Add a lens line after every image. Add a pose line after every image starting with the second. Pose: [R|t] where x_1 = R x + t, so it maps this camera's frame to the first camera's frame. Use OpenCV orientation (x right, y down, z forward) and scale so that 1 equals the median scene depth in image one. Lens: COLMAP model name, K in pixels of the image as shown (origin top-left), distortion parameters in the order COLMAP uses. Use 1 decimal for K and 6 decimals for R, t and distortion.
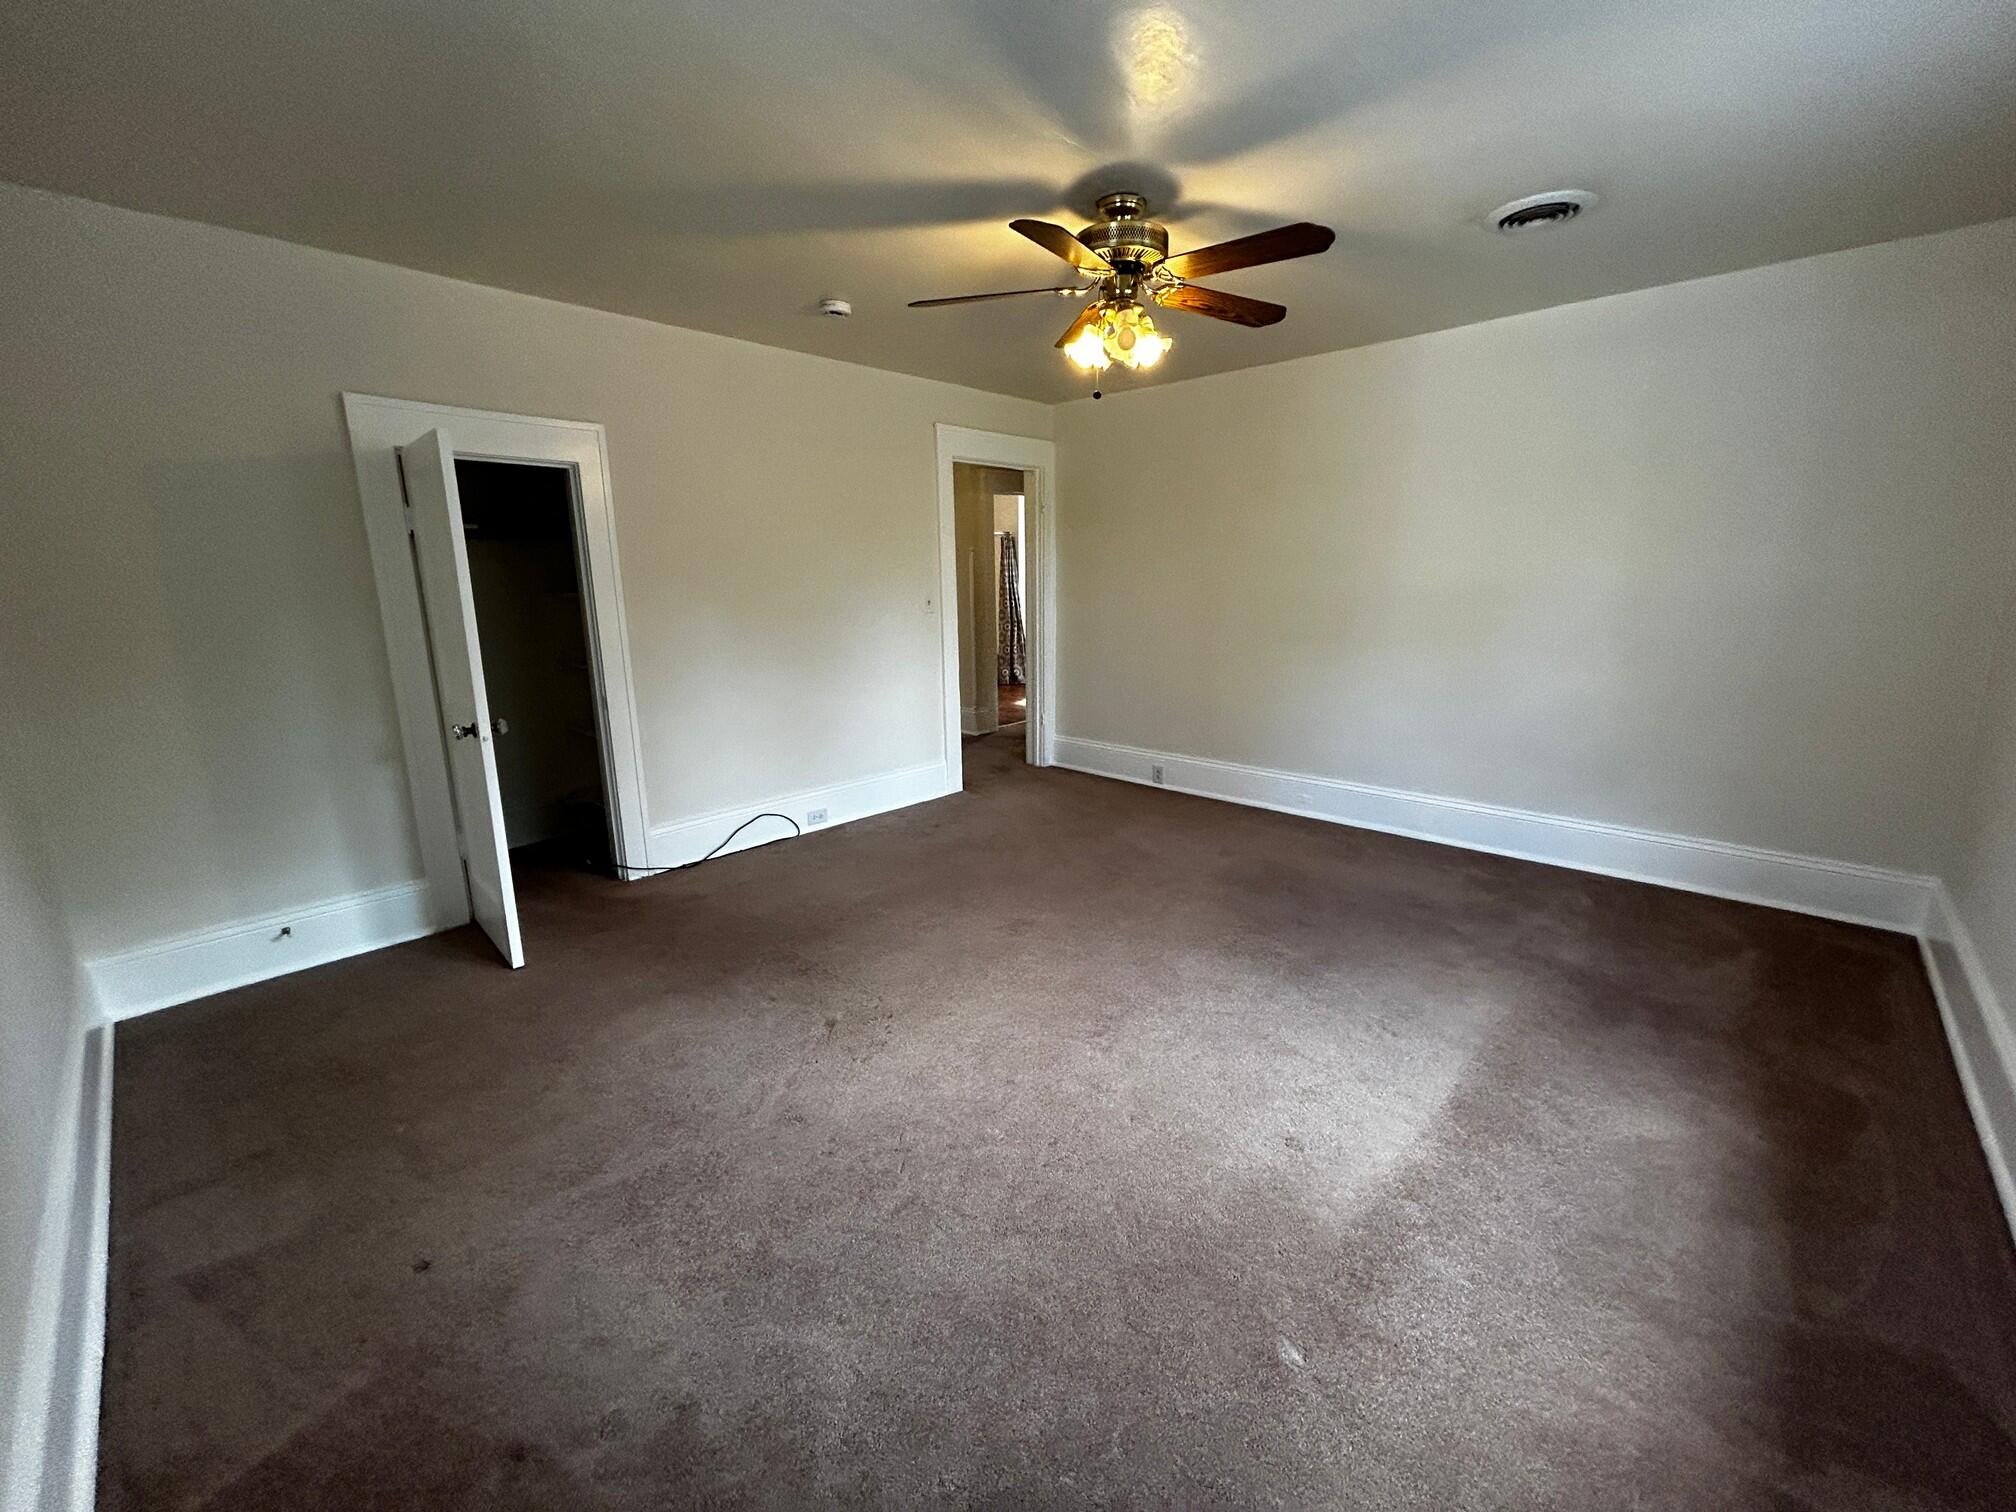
lens RADIAL K [[814.8, 0, 1011.0], [0, 814.8, 750.9], [0, 0, 1]] dist [-0.000838, 0.000441]
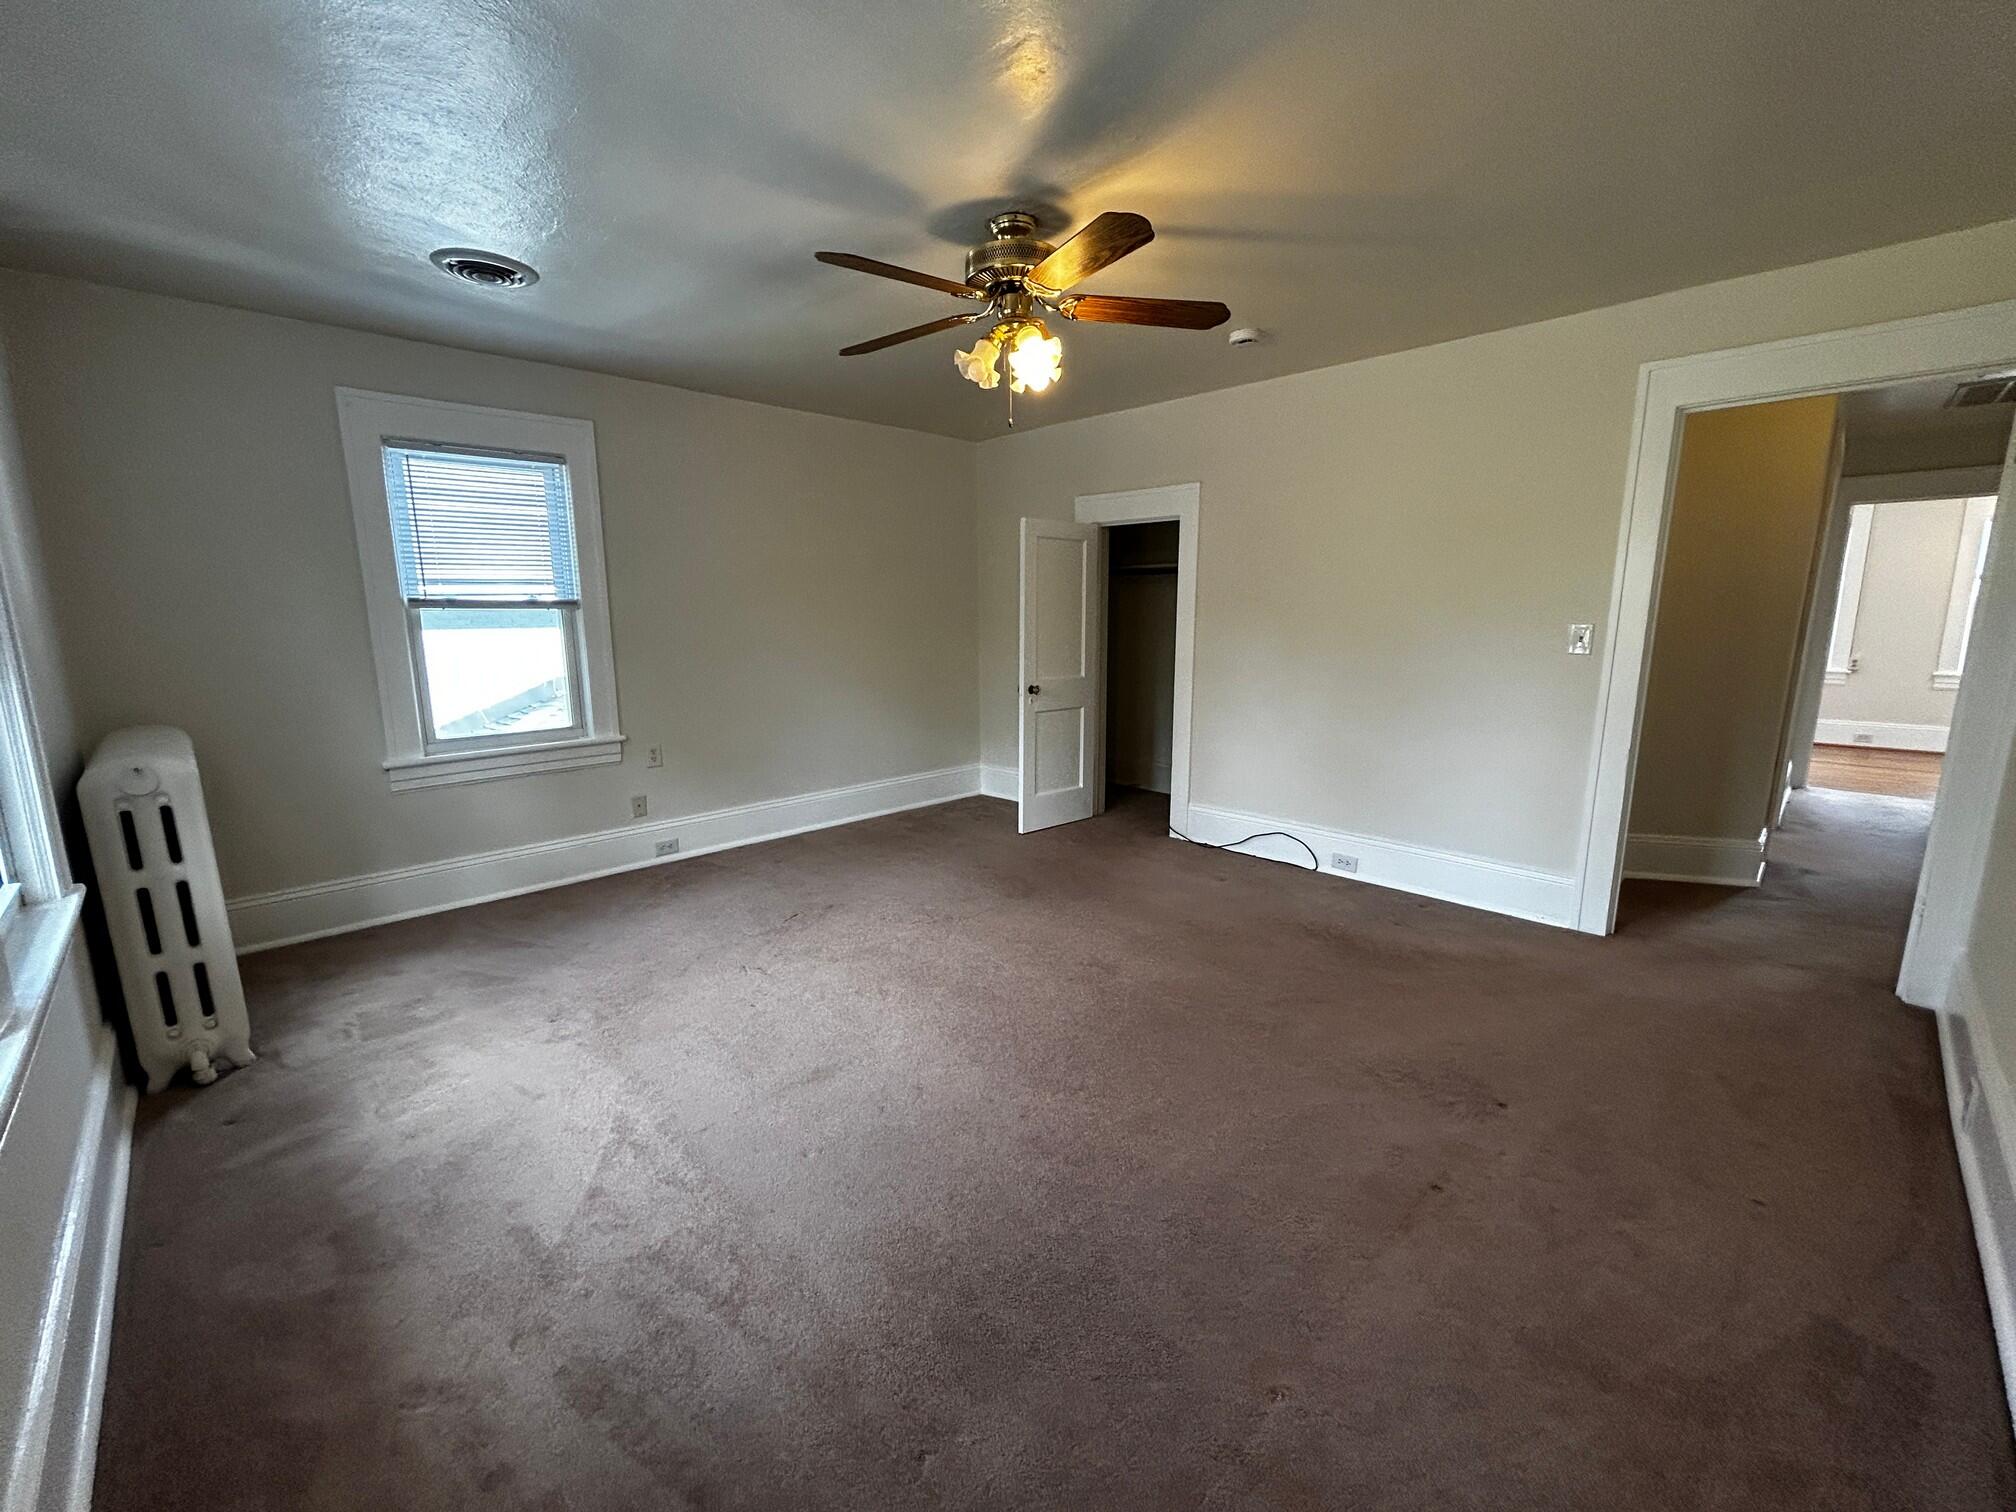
lens RADIAL K [[814.8, 0, 1011.0], [0, 814.8, 750.9], [0, 0, 1]] dist [-0.000838, 0.000441]
pose [[-0.028949, 0.195518, -0.980273, 0.725244], [-0.198638, 0.960000, 0.197341, -0.163743], [0.979645, 0.200433, 0.011046, 0.671996]]
